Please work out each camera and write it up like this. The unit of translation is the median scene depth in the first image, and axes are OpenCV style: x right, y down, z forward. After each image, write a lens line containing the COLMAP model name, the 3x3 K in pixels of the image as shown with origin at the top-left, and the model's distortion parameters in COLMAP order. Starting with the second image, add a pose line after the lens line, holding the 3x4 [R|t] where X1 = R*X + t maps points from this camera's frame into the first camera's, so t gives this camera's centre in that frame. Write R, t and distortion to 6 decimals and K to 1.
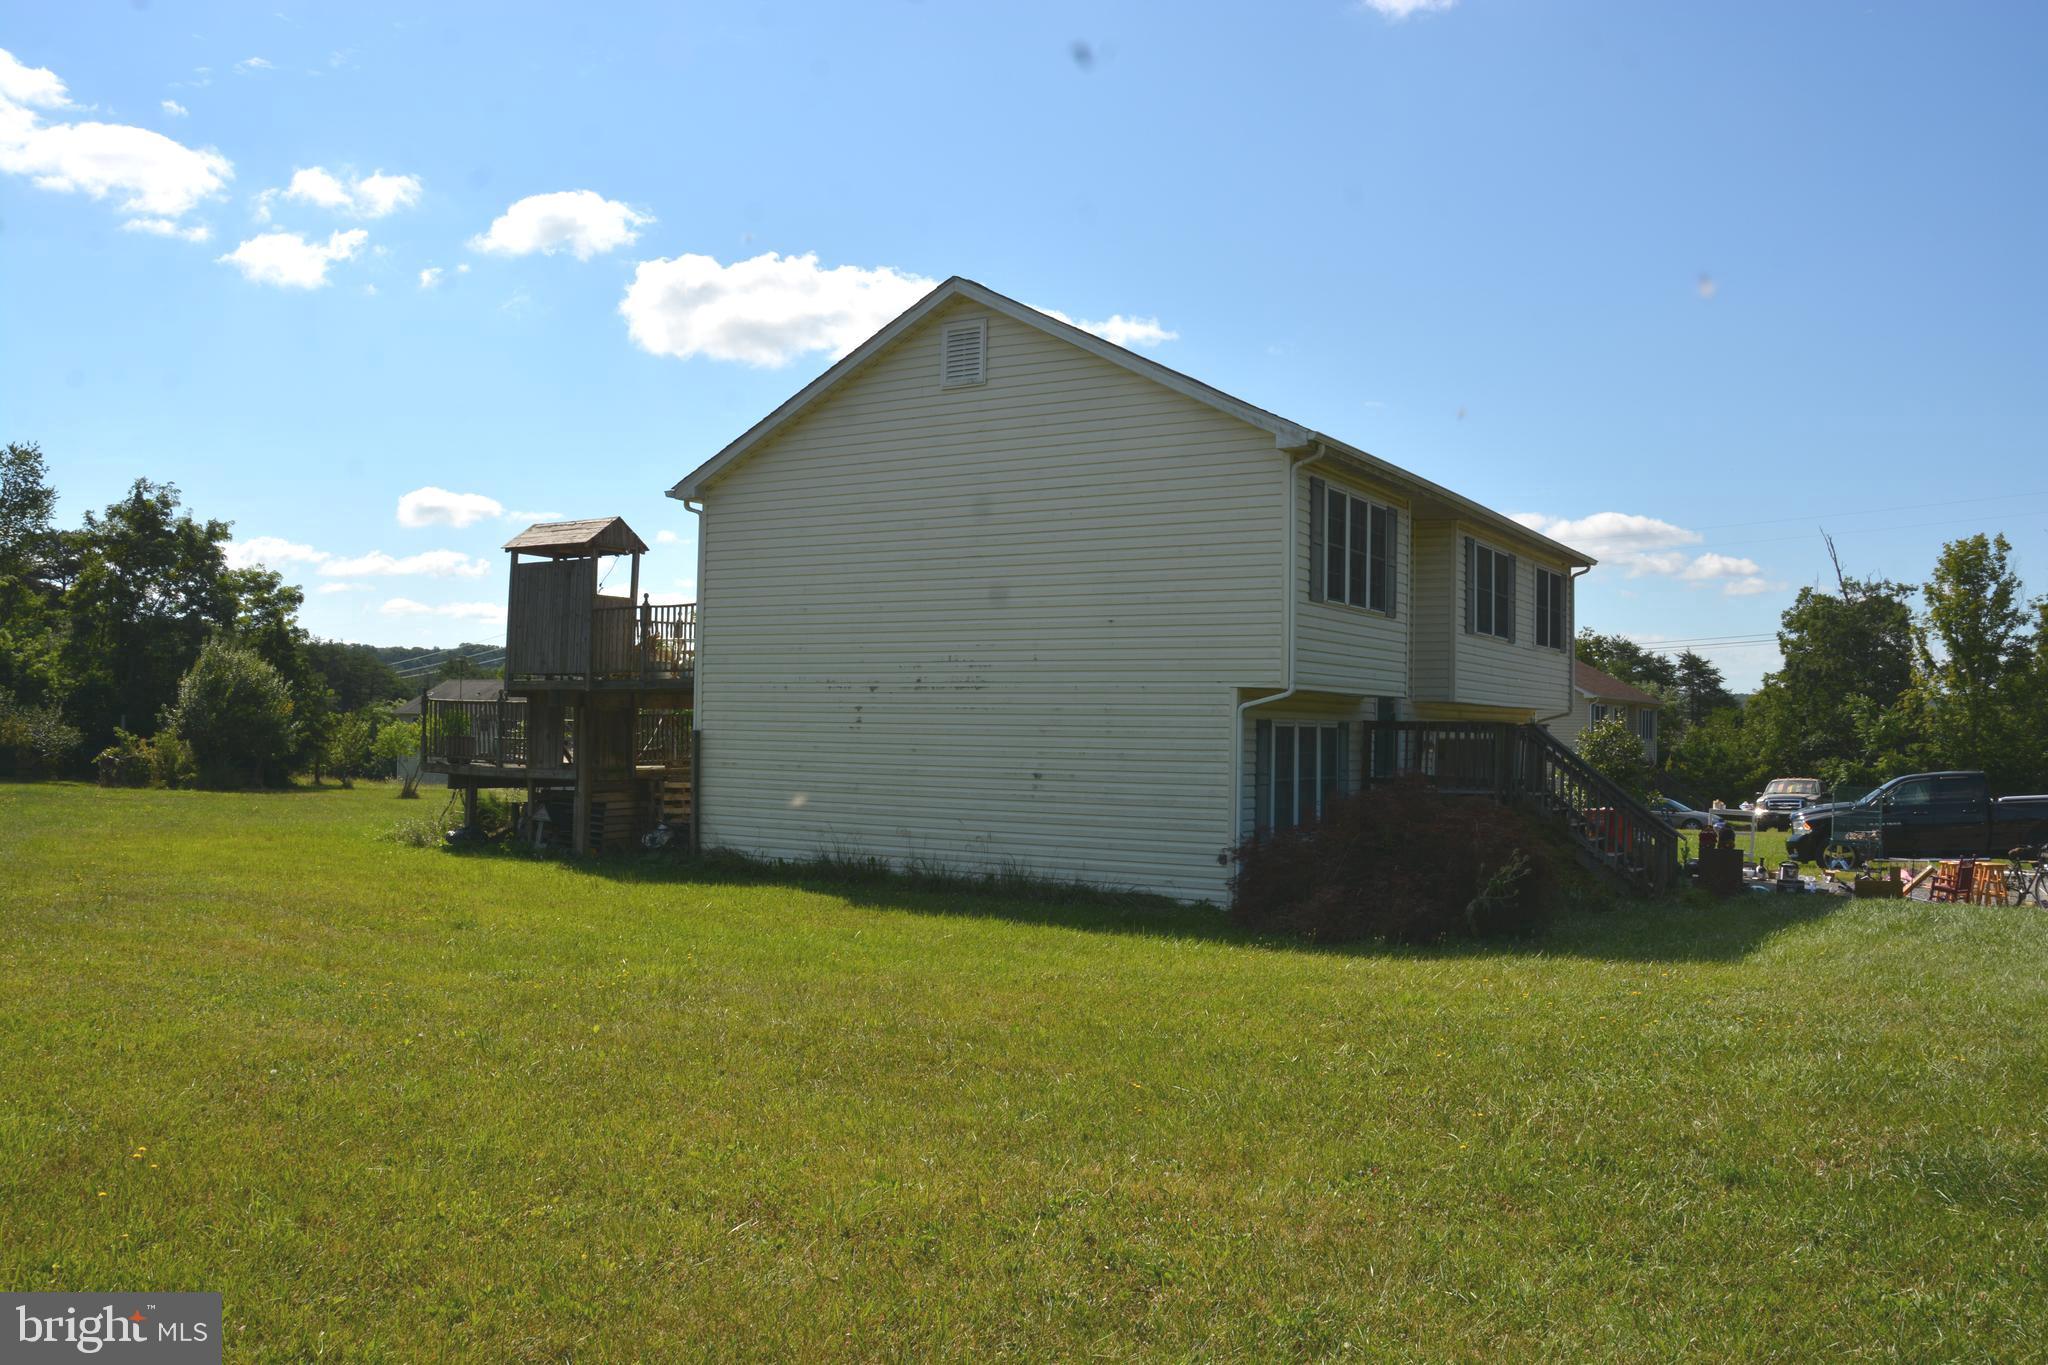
lens RADIAL K [[1639.4, 0, 1029.2], [0, 1639.4, 714.5], [0, 0, 1]] dist [-0.139393, 0.002942]
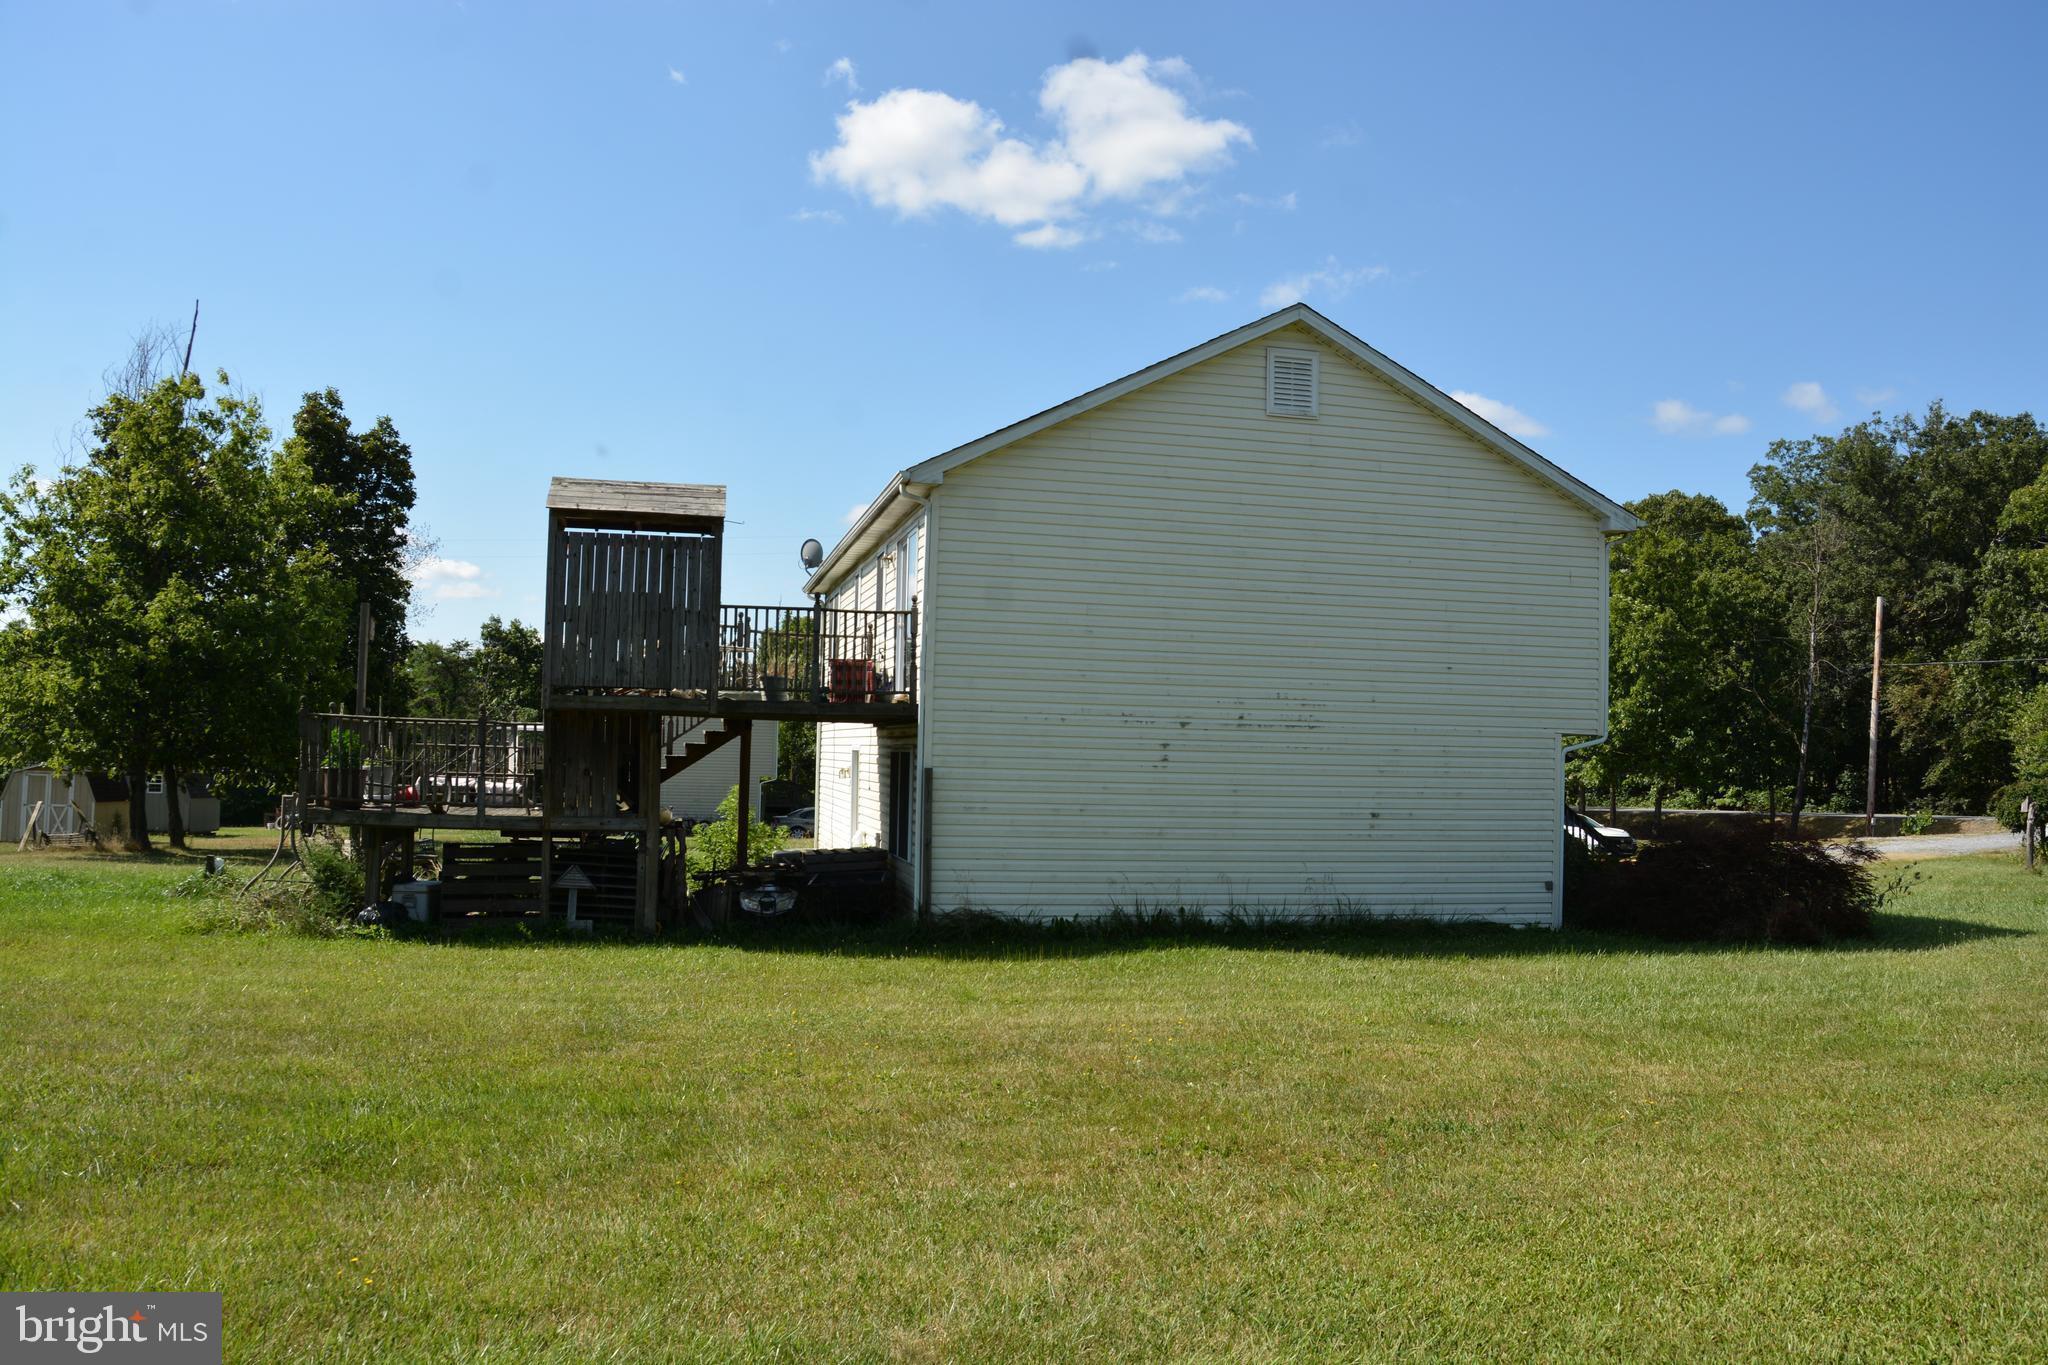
lens RADIAL K [[1639.4, 0, 1029.2], [0, 1639.4, 714.5], [0, 0, 1]] dist [-0.139393, 0.002942]
pose [[0.701647, 0.017462, 0.712311, -0.843137], [-0.018159, 0.999813, -0.006623, -0.014199], [-0.712293, -0.008288, 0.701833, 0.430784]]
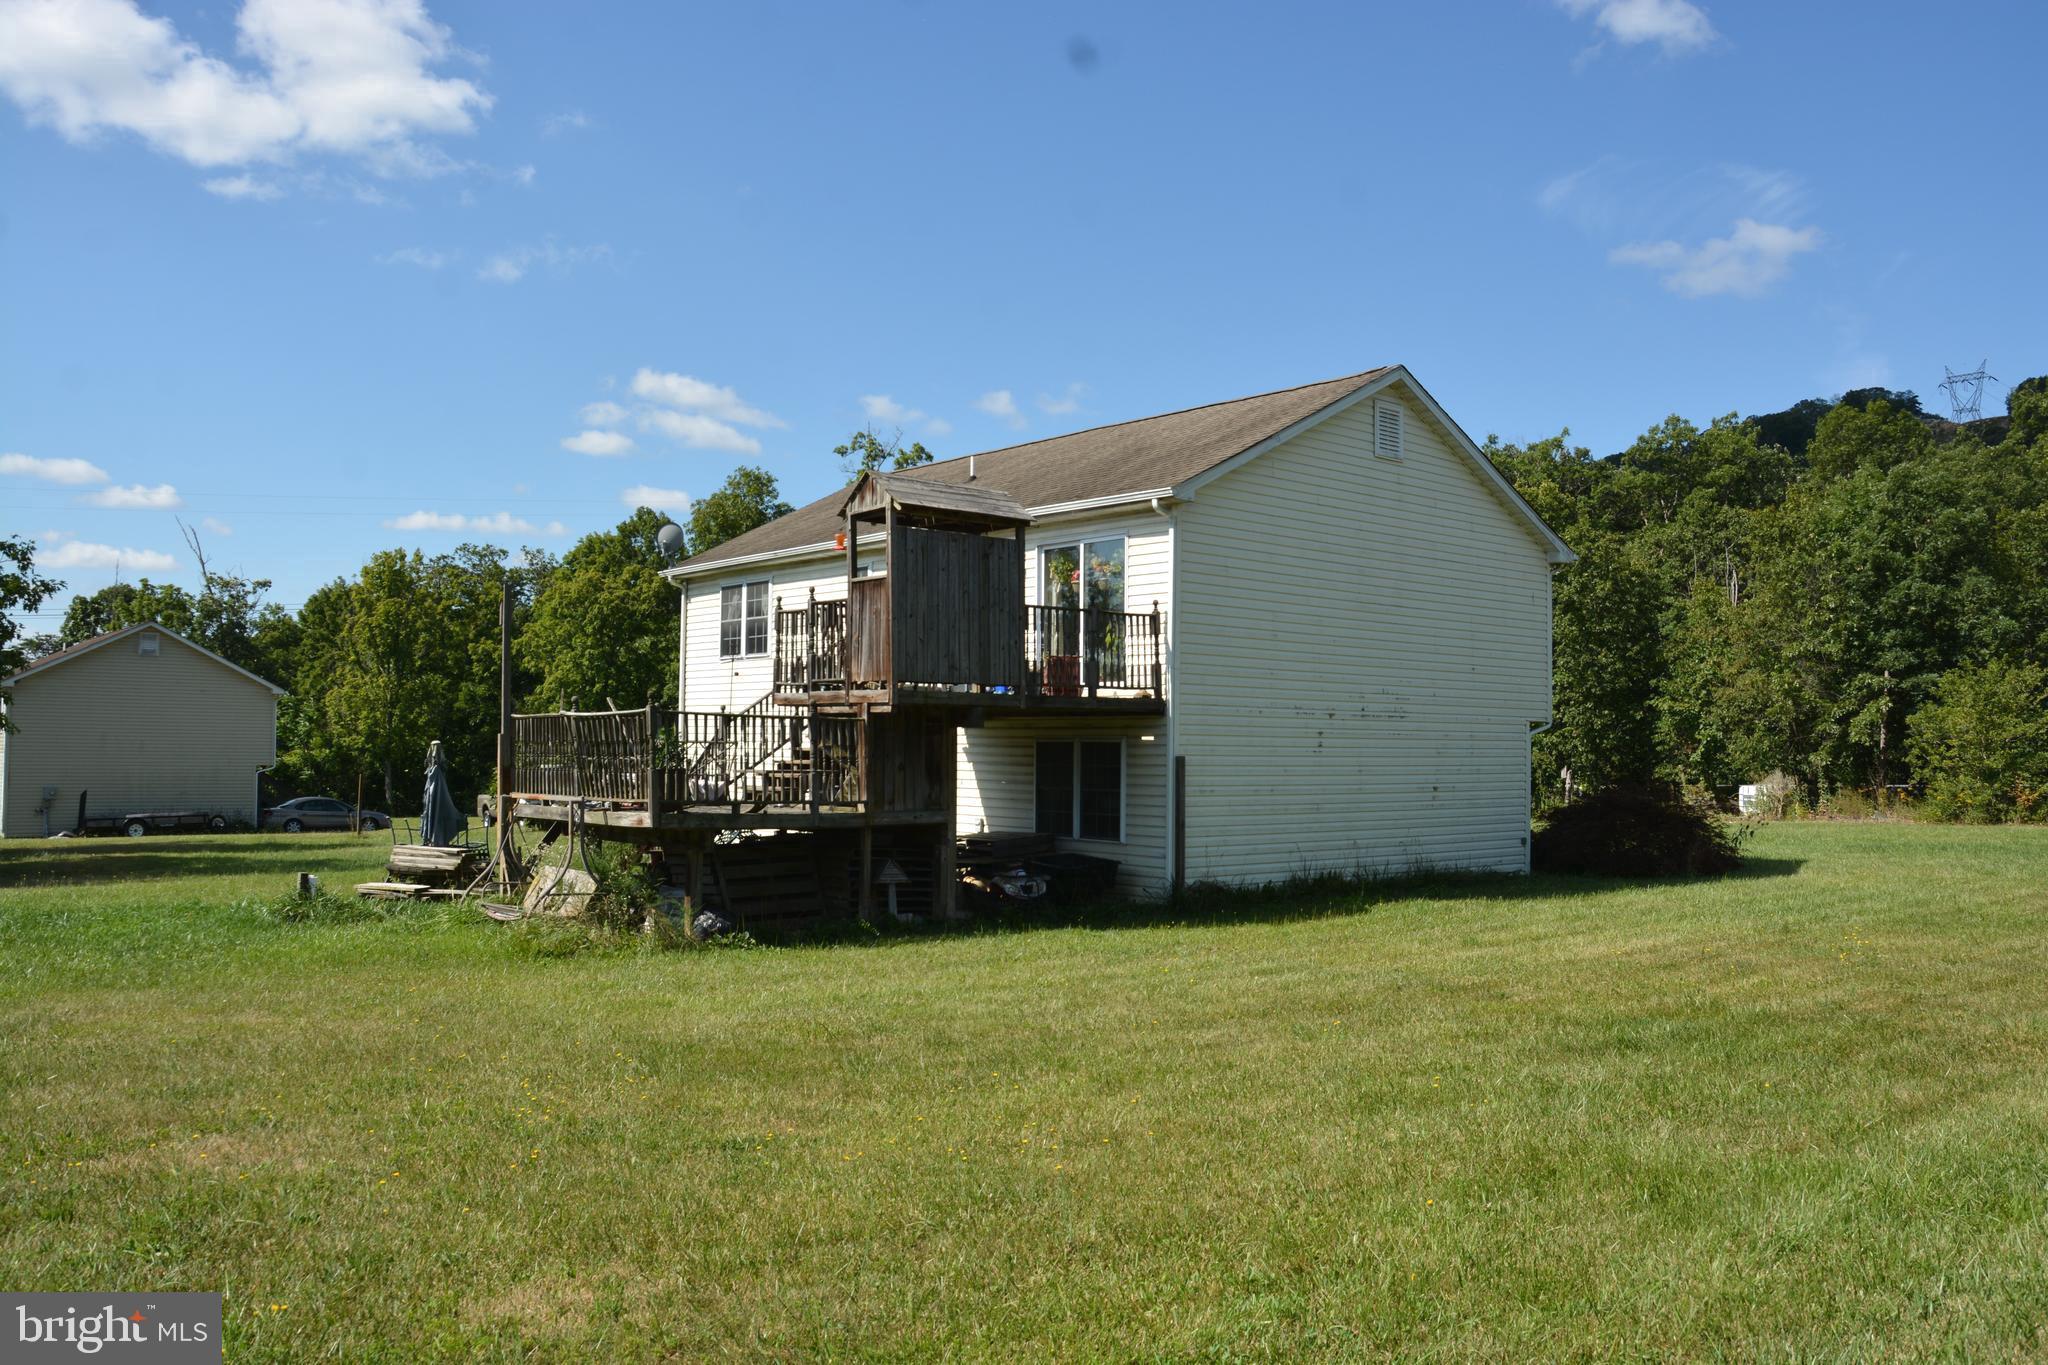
lens RADIAL K [[1603.7, 0, 1044.7], [0, 1603.7, 710.9], [0, 0, 1]] dist [-0.130207, 0.058399]
pose [[0.294121, 0.007624, 0.955738, -1.207291], [-0.014462, 0.999889, -0.003525, -0.012773], [-0.955659, -0.012785, 0.294199, 0.902218]]
